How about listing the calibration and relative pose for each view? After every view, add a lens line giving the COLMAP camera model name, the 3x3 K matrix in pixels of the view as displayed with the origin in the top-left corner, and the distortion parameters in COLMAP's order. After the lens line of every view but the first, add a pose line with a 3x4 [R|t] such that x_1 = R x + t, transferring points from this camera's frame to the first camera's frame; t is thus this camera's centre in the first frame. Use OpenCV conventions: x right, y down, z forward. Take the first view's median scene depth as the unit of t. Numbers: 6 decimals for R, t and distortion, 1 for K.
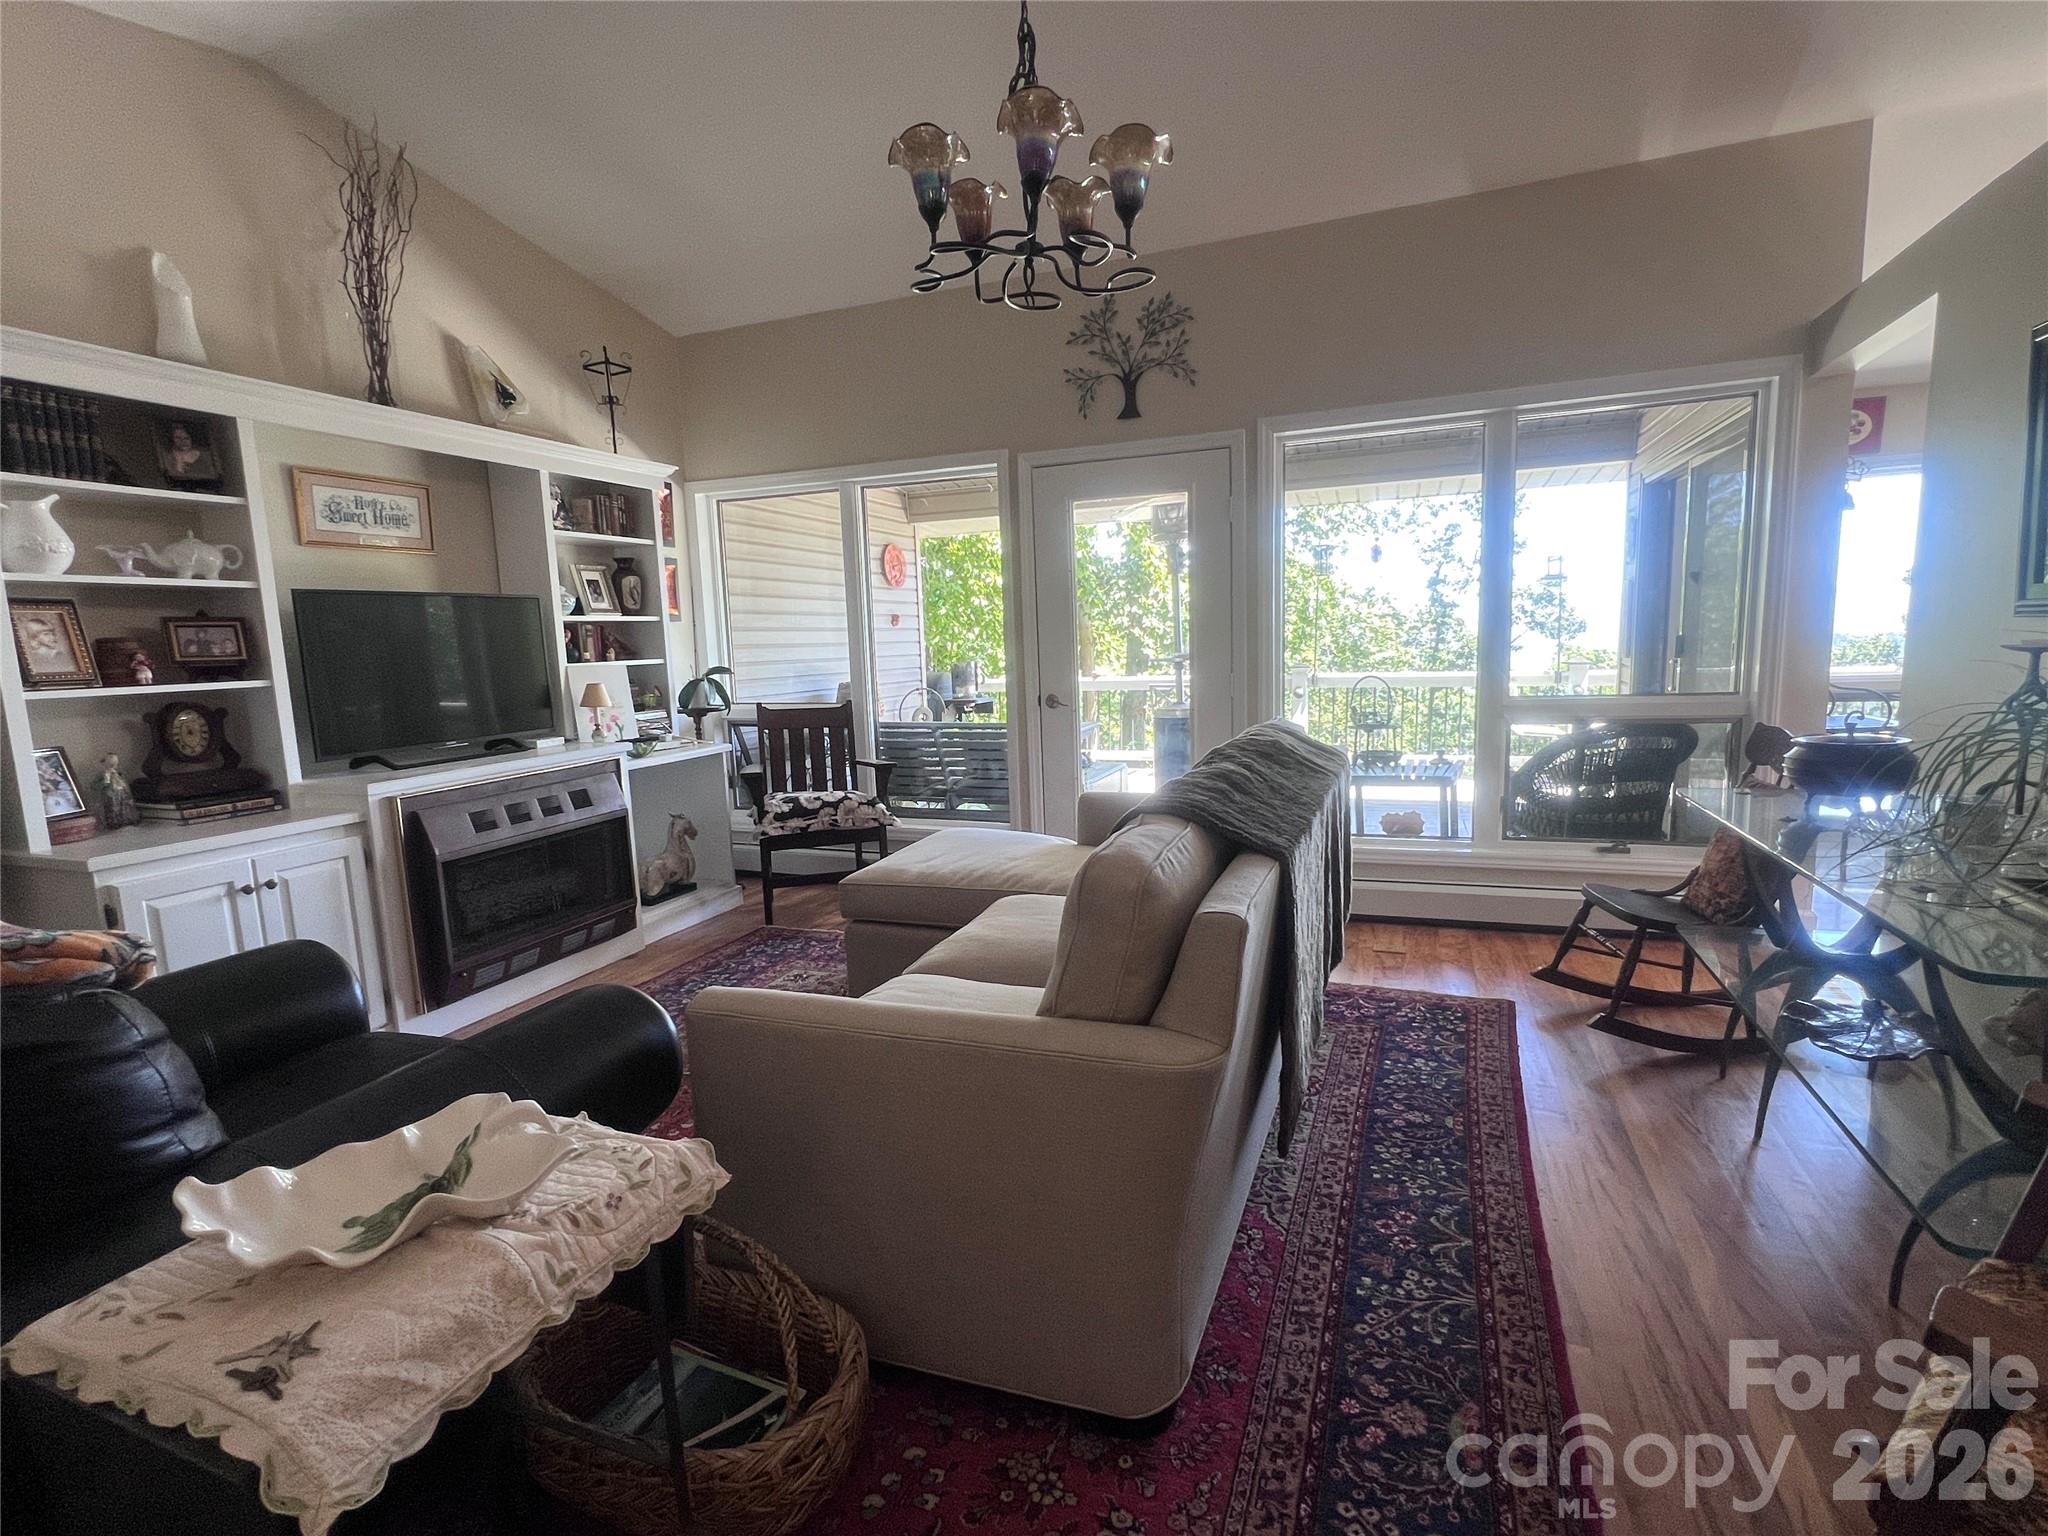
lens RADIAL K [[968.5, 0, 1024.0], [0, 968.5, 768.0], [0, 0, 1]] dist [-0.000878, -0.000076]
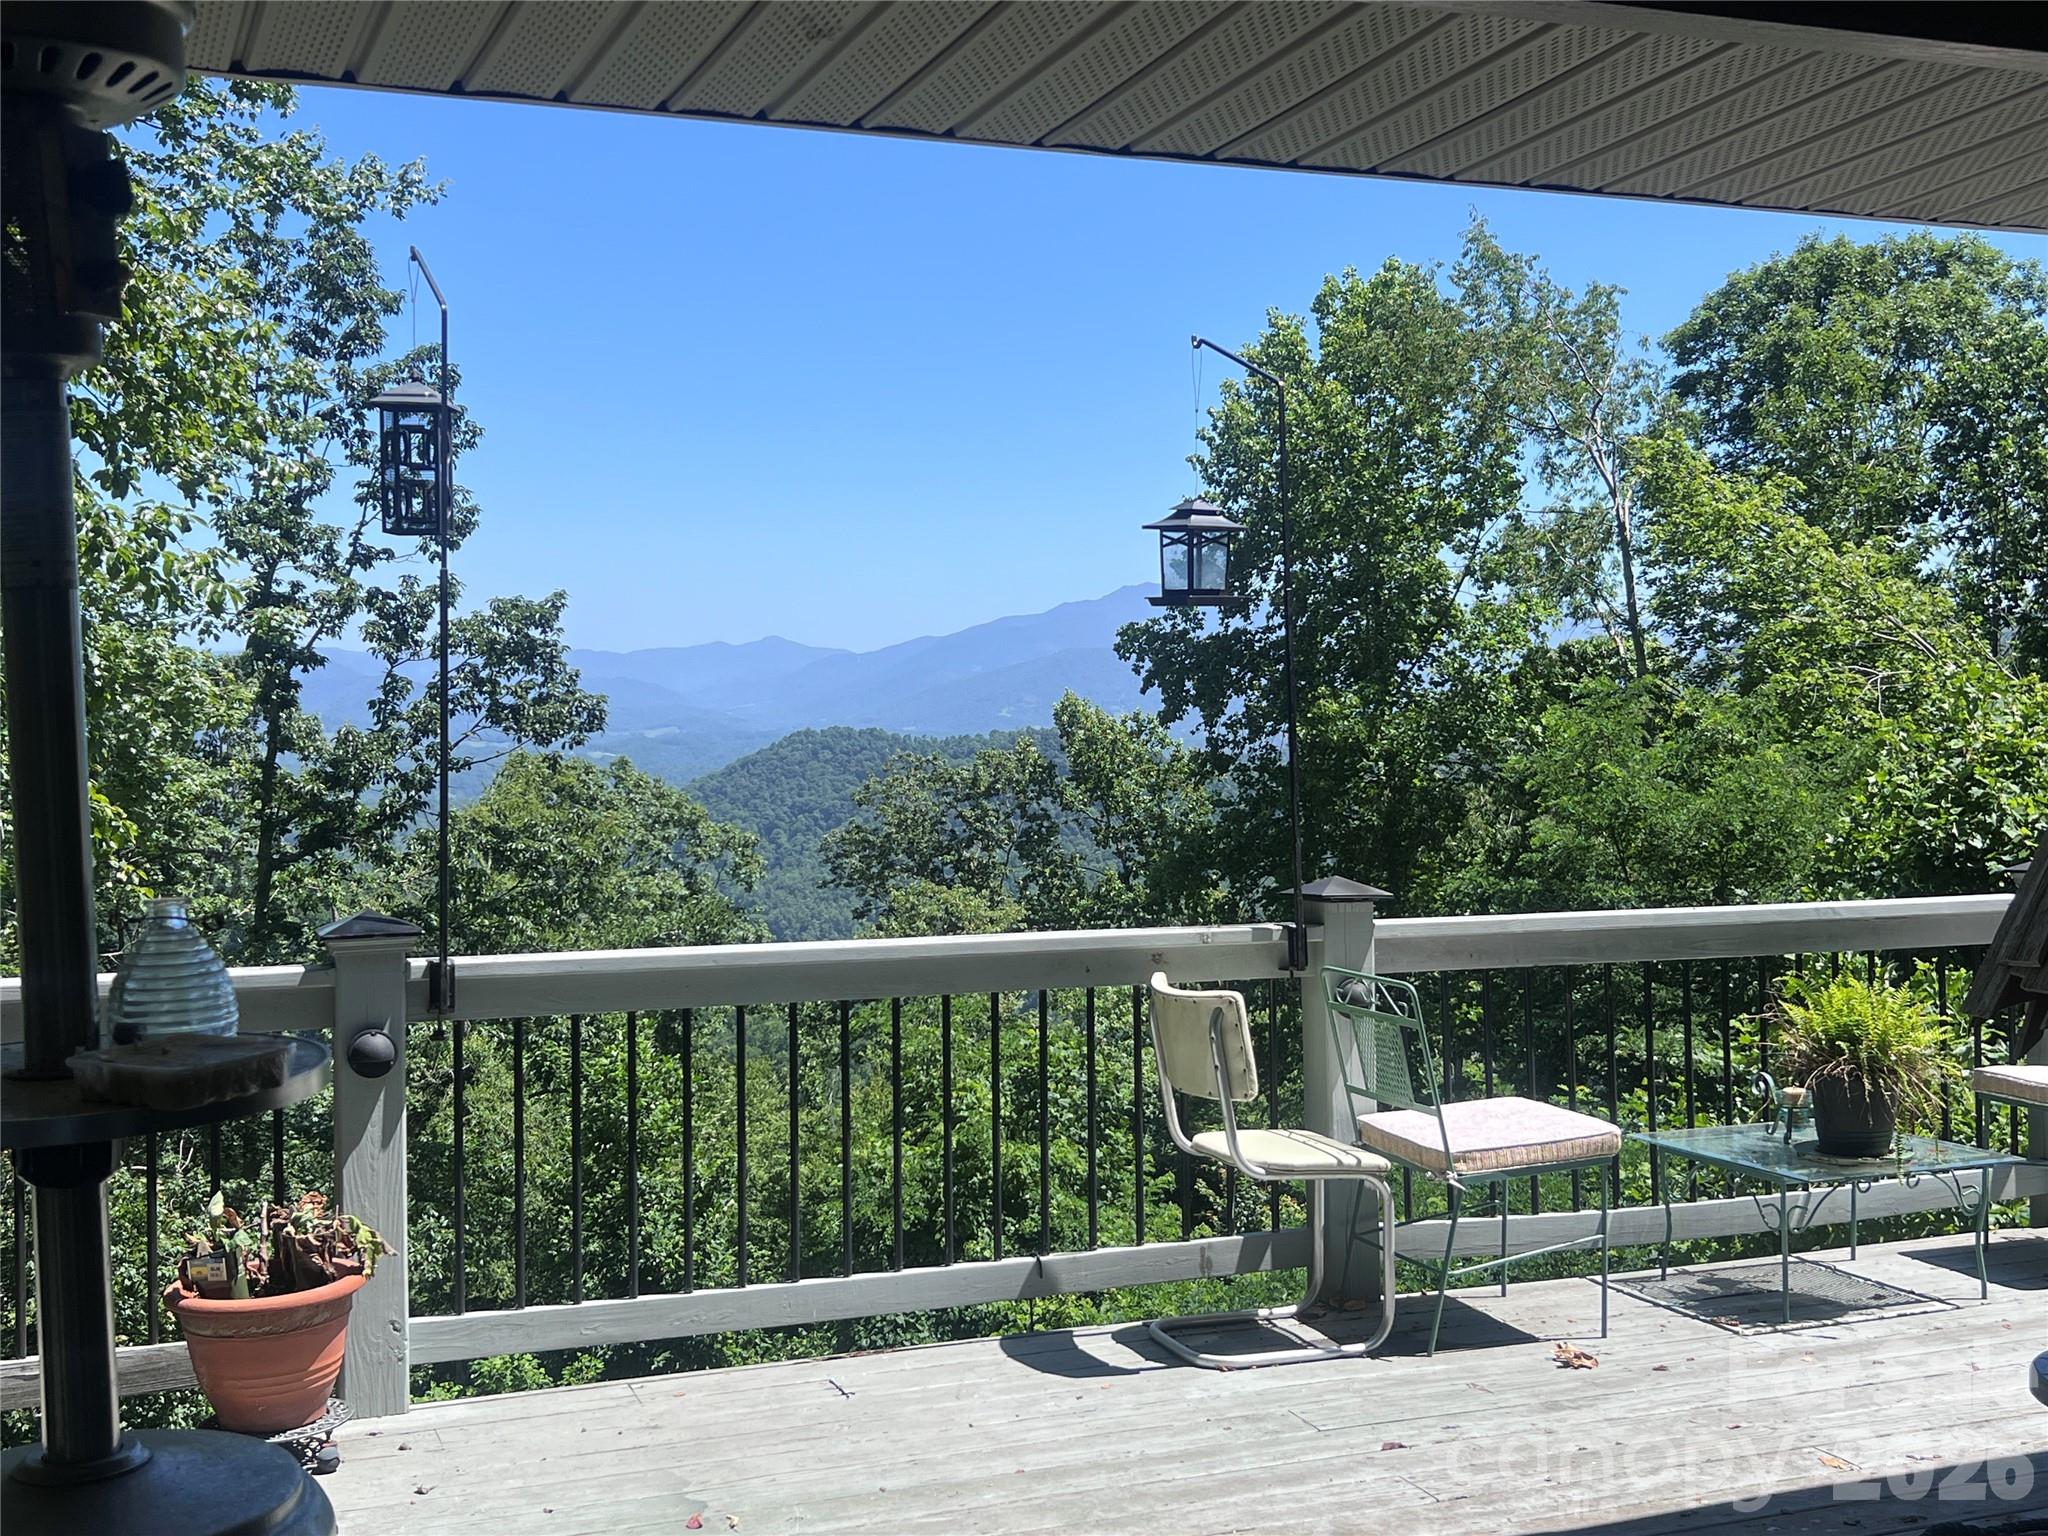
lens RADIAL K [[2259.9, 0, 1017.9], [0, 2259.9, 768.0], [0, 0, 1]] dist [0.178335, -0.566168]
pose [[0.731823, 0.007122, 0.681457, 0.018457], [0.071421, 0.993637, -0.087085, -0.043817], [-0.677742, 0.112401, 0.726658, 0.262365]]
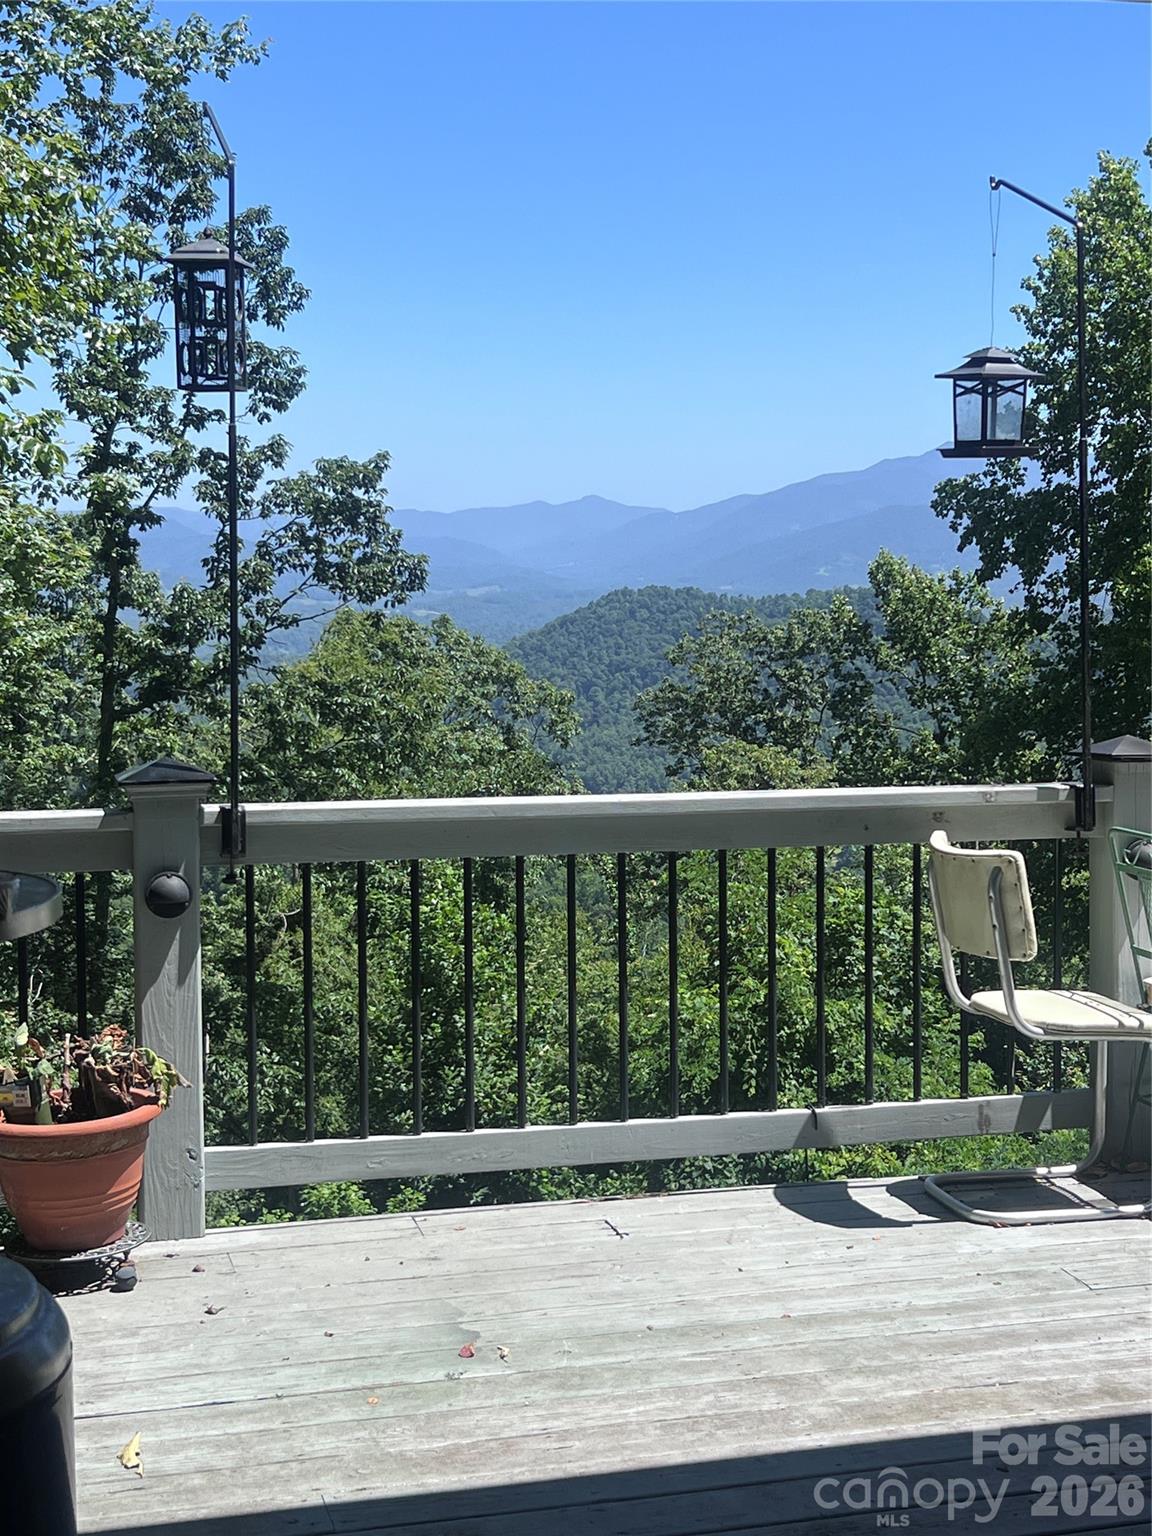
lens RADIAL K [[2237.1, 0, 576.0], [0, 2237.1, 768.0], [0, 0, 1]] dist [0.212338, -0.799974]
pose [[0.805226, -0.026410, 0.592379, 0.023730], [0.056242, 0.997905, -0.031961, -0.043142], [-0.590294, 0.059052, 0.805025, 0.260837]]
